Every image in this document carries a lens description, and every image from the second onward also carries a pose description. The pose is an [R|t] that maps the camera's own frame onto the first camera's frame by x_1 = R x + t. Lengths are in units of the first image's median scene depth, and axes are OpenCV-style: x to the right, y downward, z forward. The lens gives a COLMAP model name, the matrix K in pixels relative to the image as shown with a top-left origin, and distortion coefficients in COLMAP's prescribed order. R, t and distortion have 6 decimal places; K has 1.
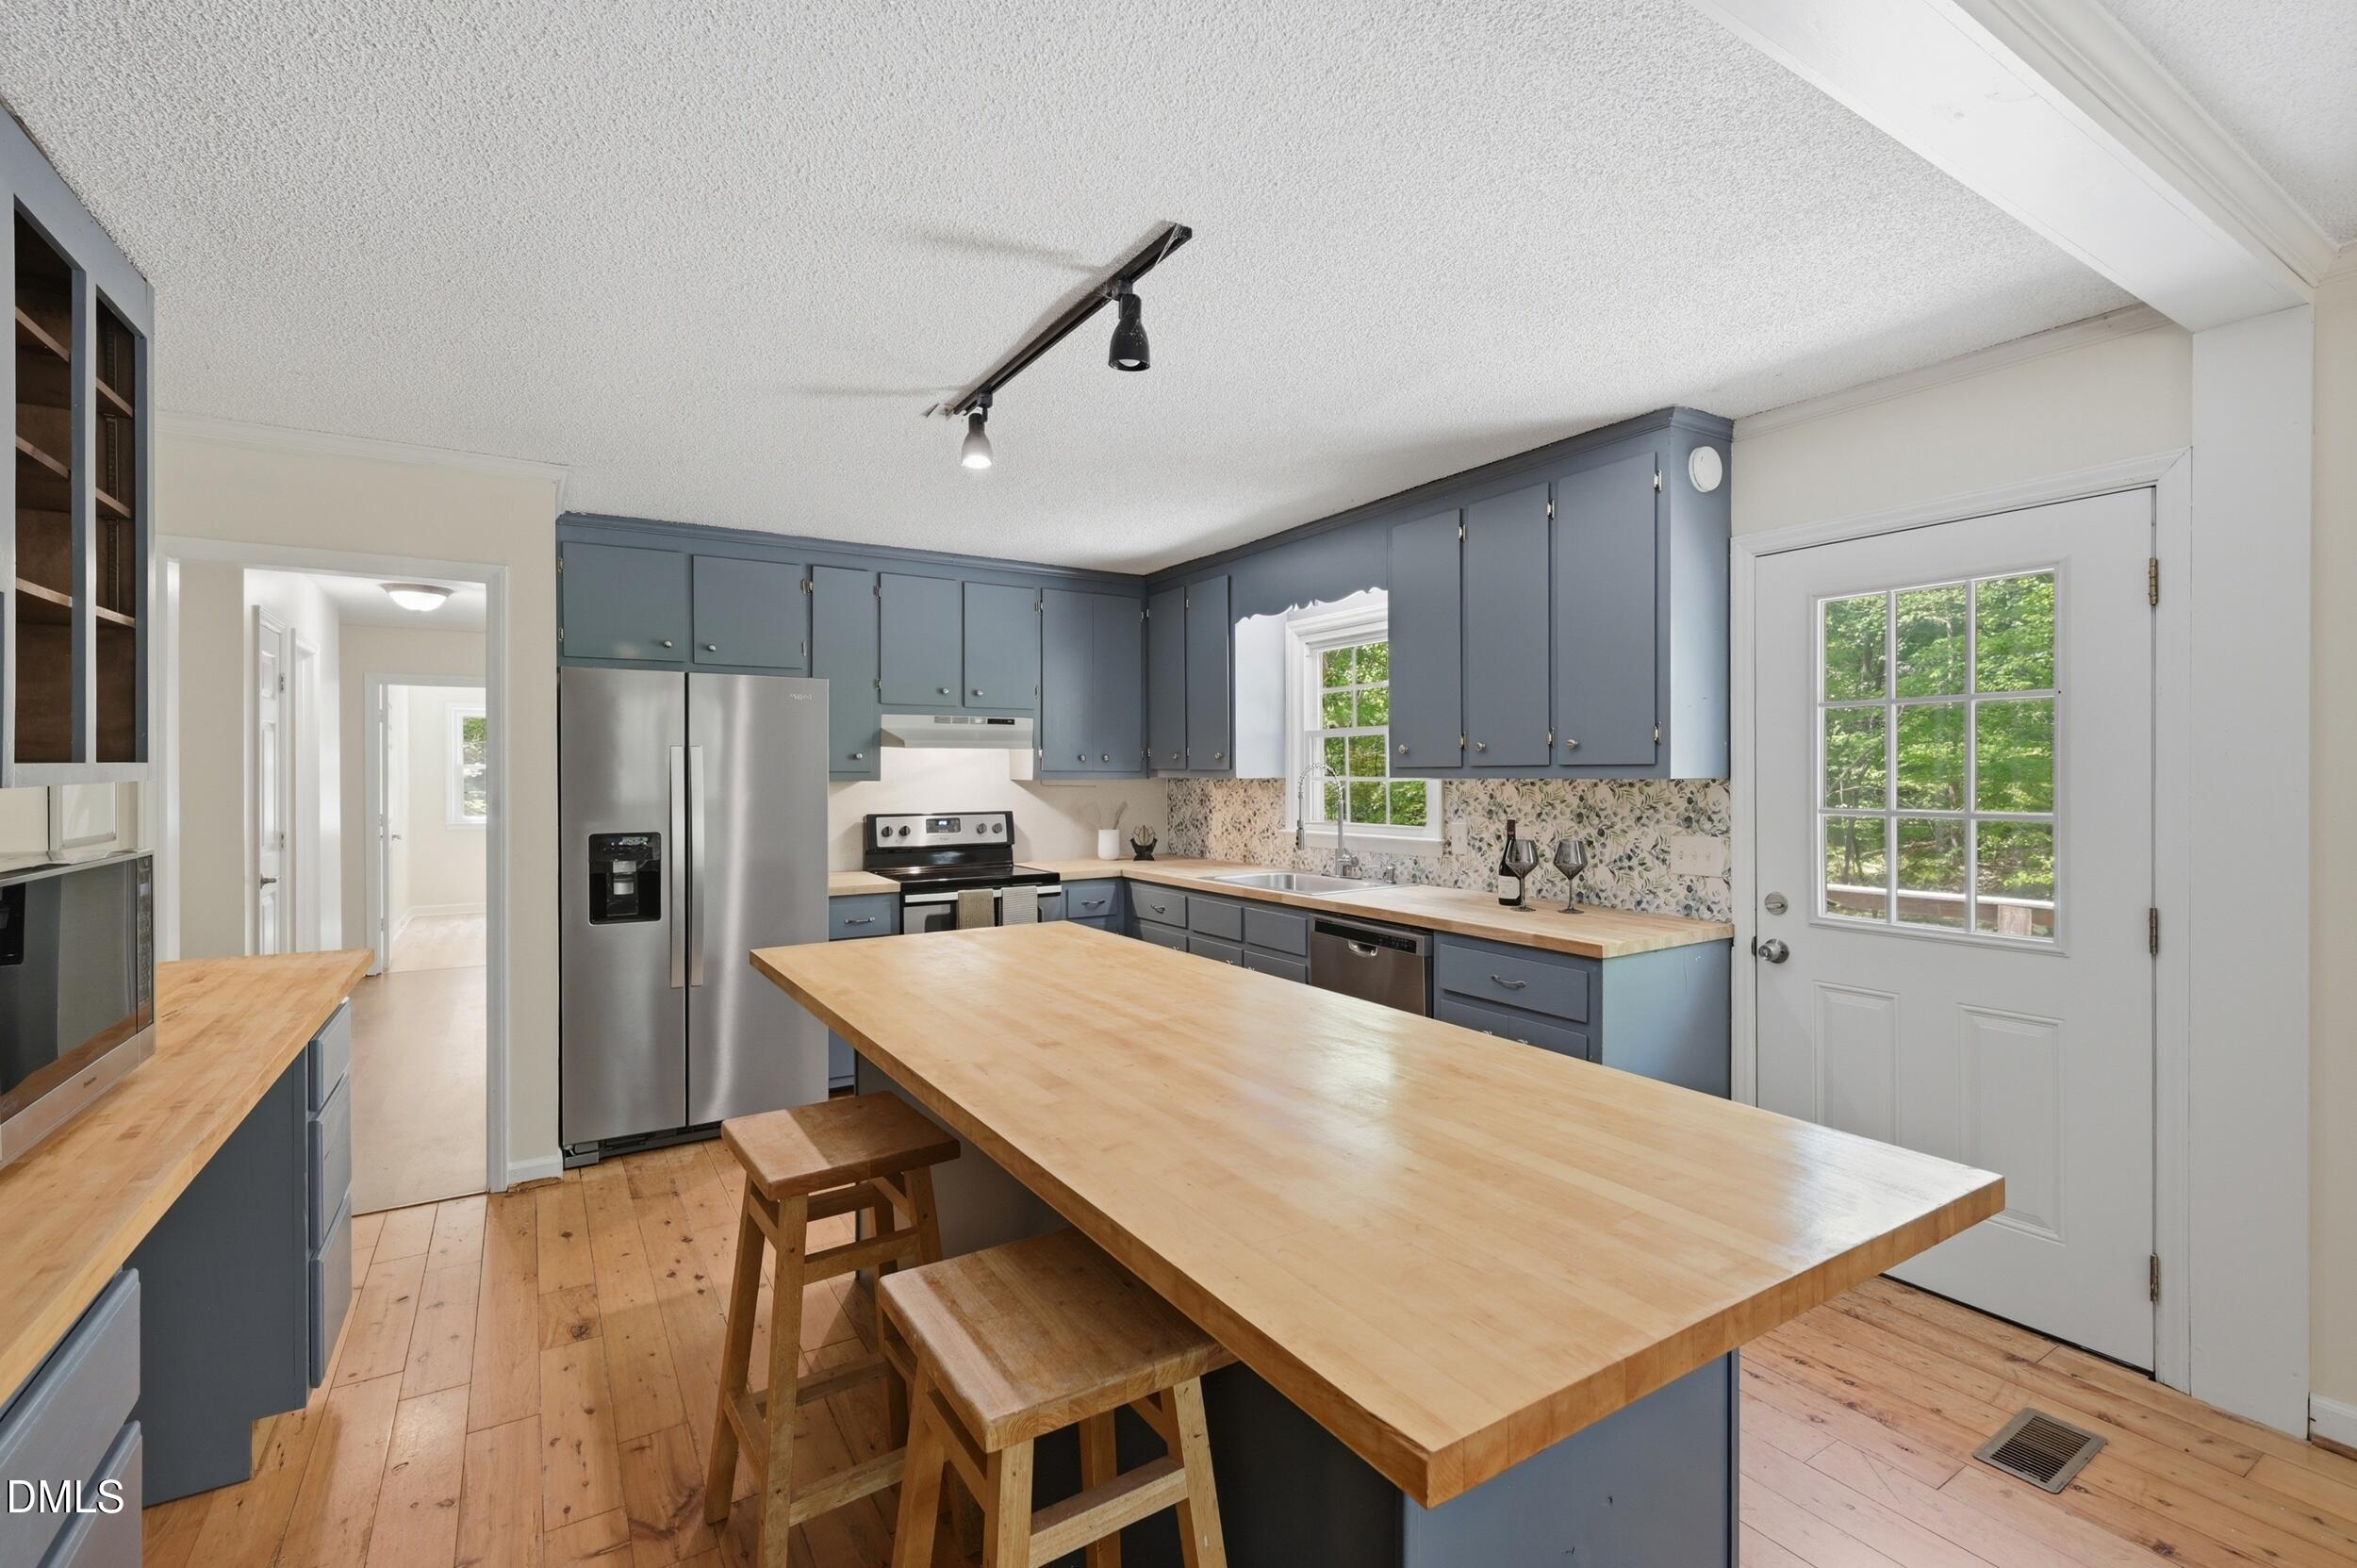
lens RADIAL K [[1060.5, 0, 1192.0], [0, 1060.5, 775.2], [0, 0, 1]] dist [-0.001878, -0.000557]
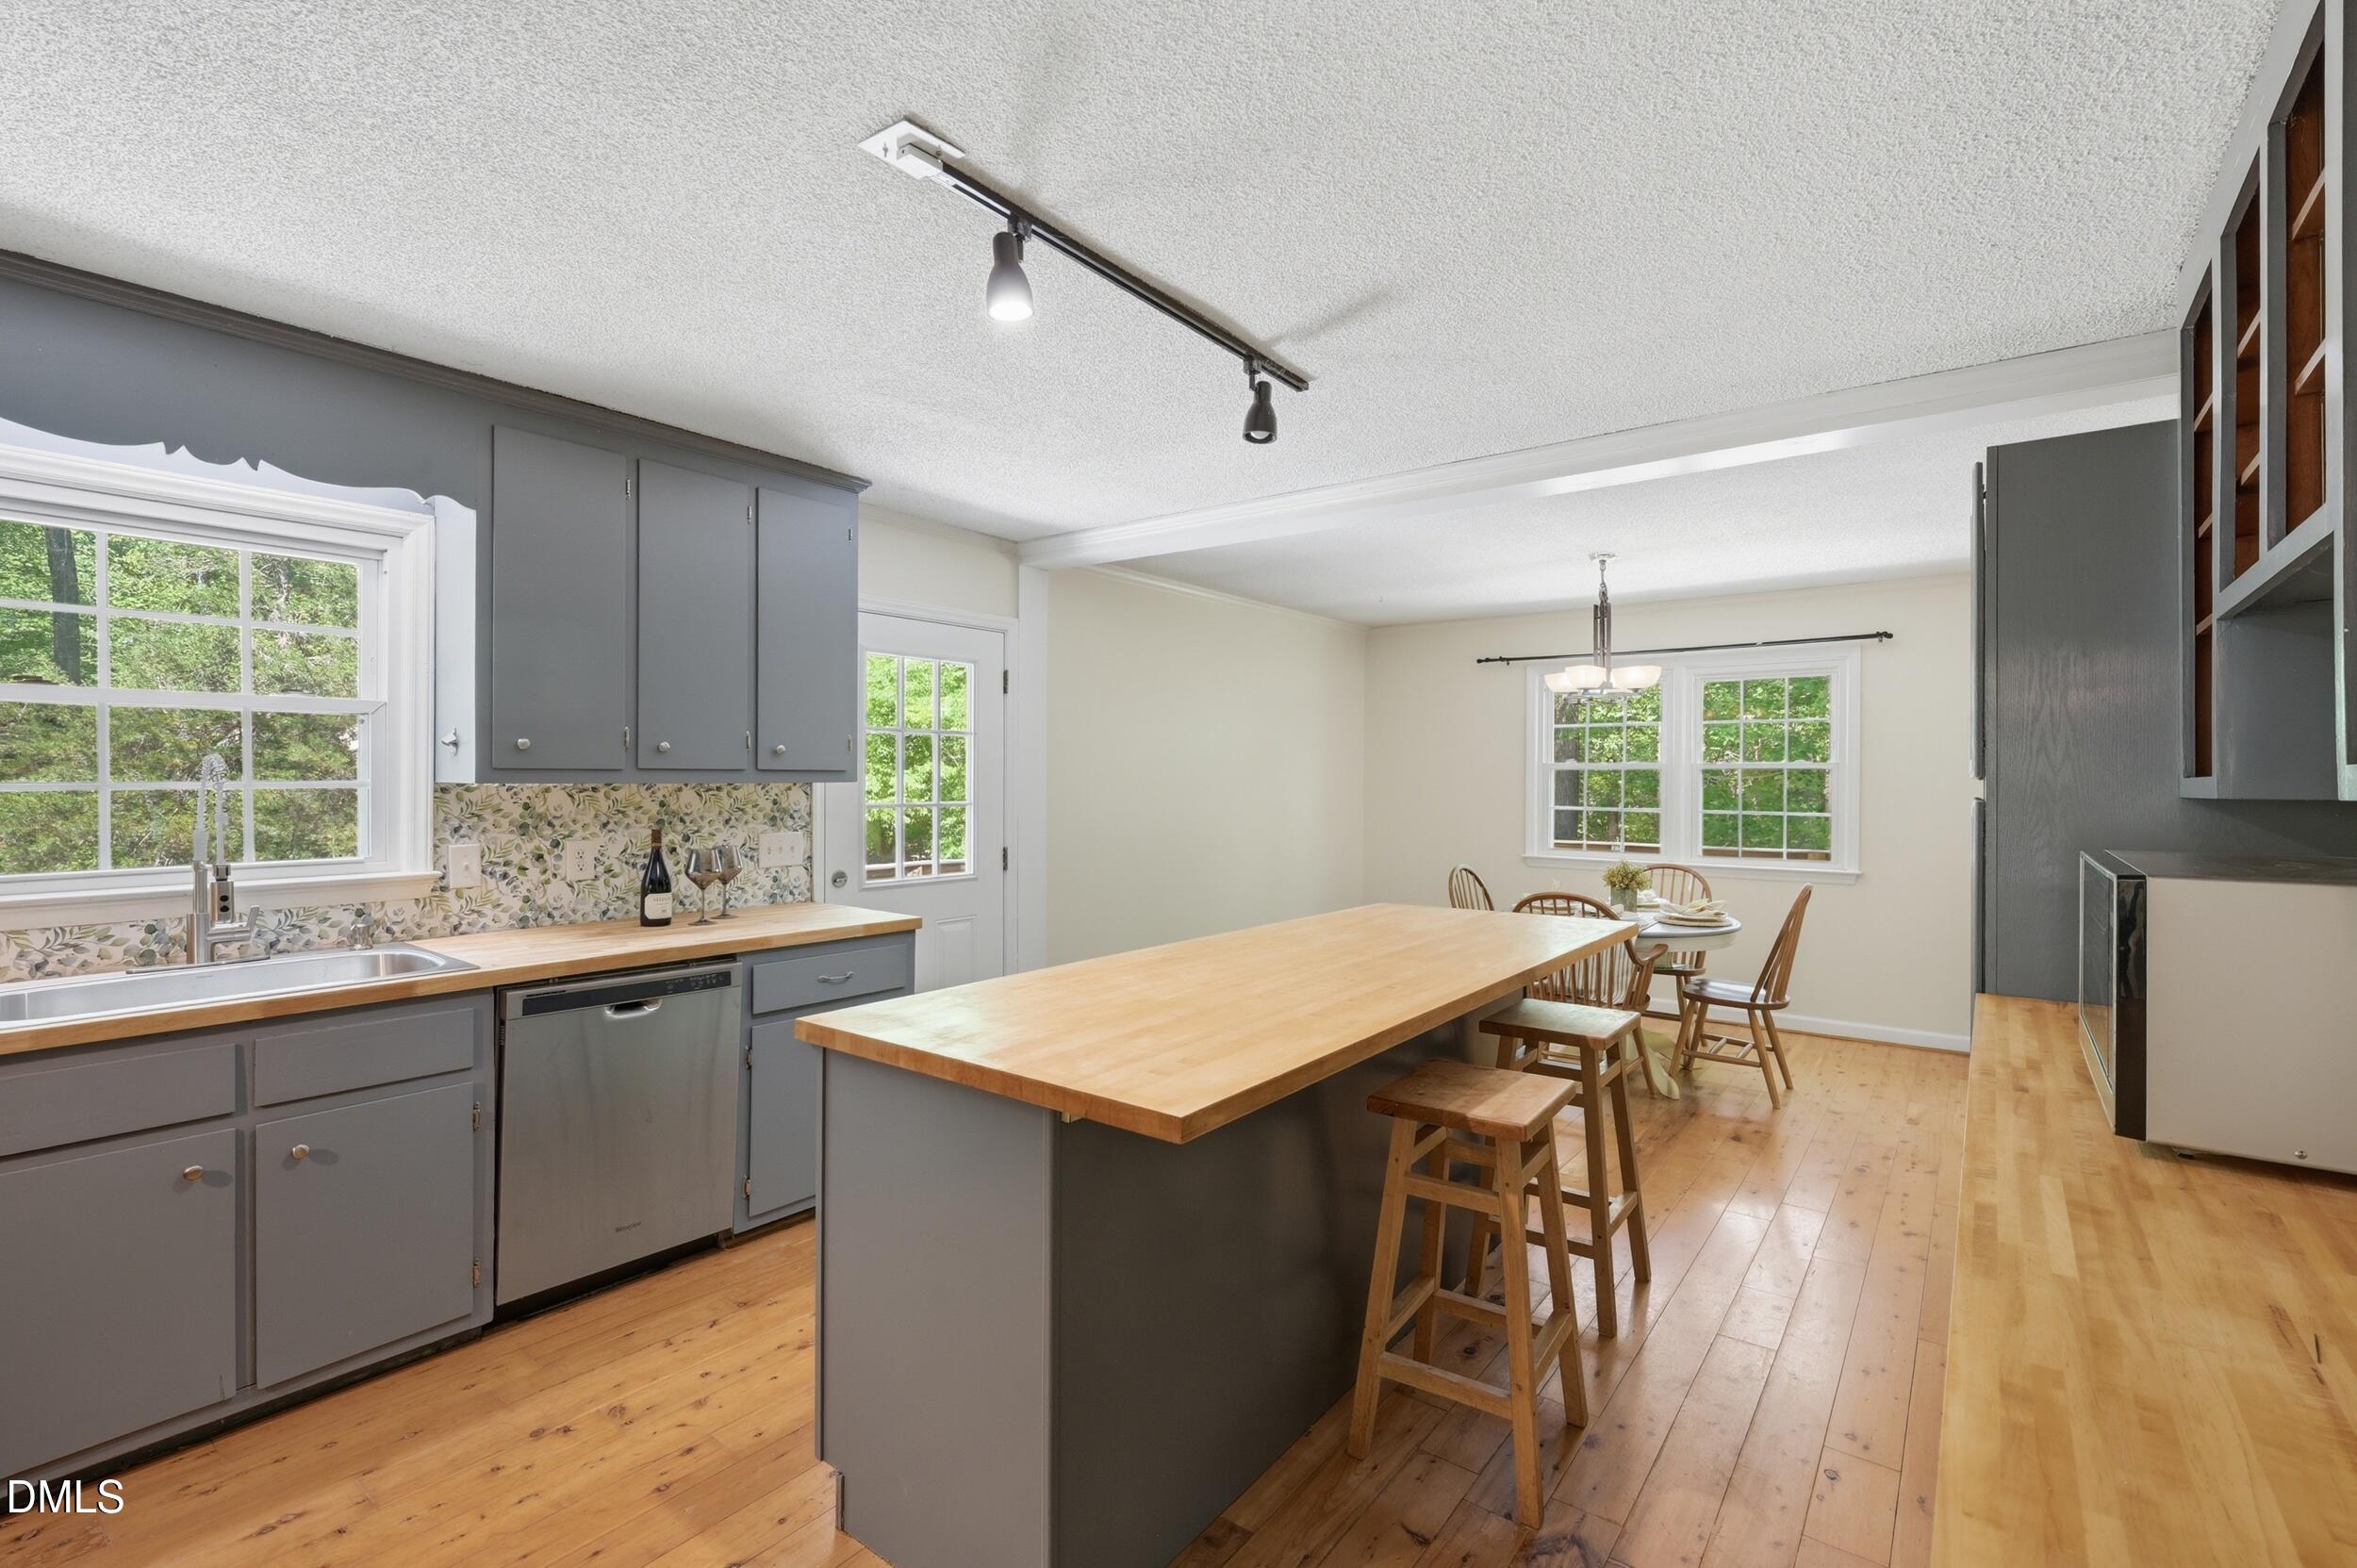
lens RADIAL K [[1060.5, 0, 1192.0], [0, 1060.5, 775.2], [0, 0, 1]] dist [-0.001878, -0.000557]
pose [[-0.355356, 0.001167, 0.934730, -0.682626], [-0.002546, 0.999994, -0.002217, -0.002975], [-0.934727, -0.003168, -0.355351, 0.888447]]
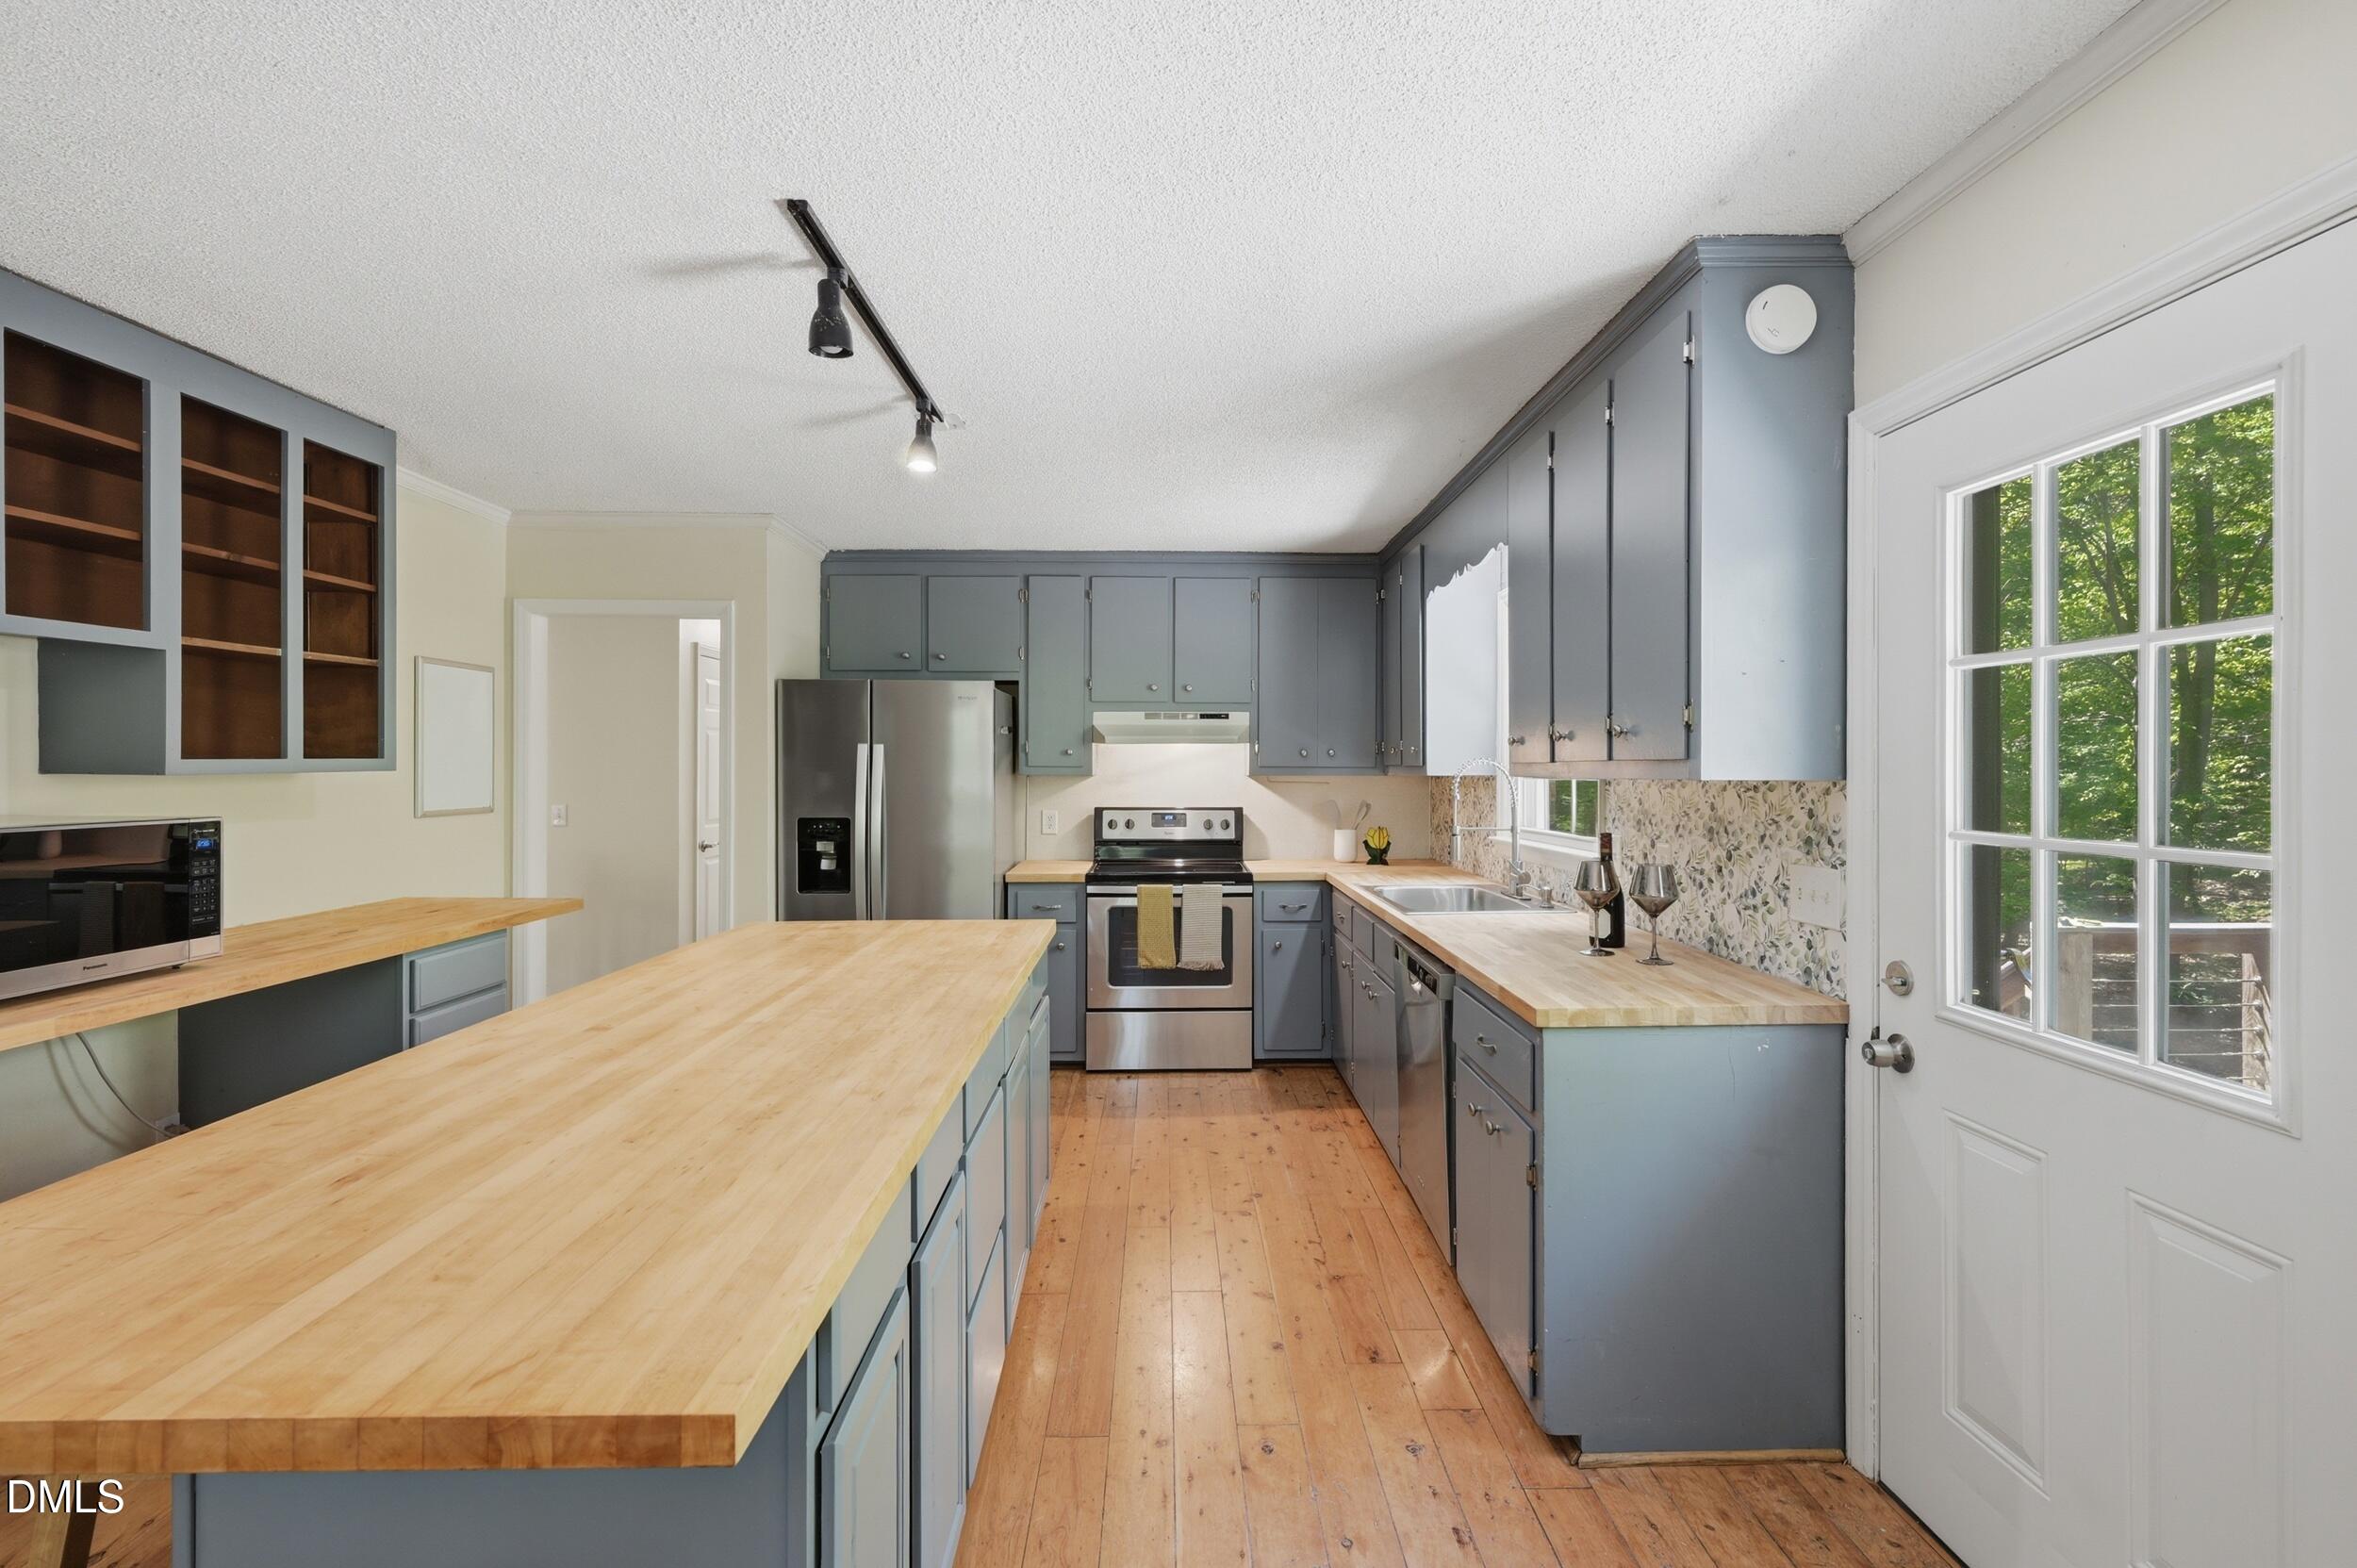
lens RADIAL K [[1065.1, 0, 1183.5], [0, 1065.1, 764.4], [0, 0, 1]] dist [-0.000295, -0.000435]
pose [[0.855798, 0.002066, -0.517306, 0.431365], [-0.004821, 0.999980, -0.003982, -0.002250], [0.517288, 0.005902, 0.855791, 0.193481]]
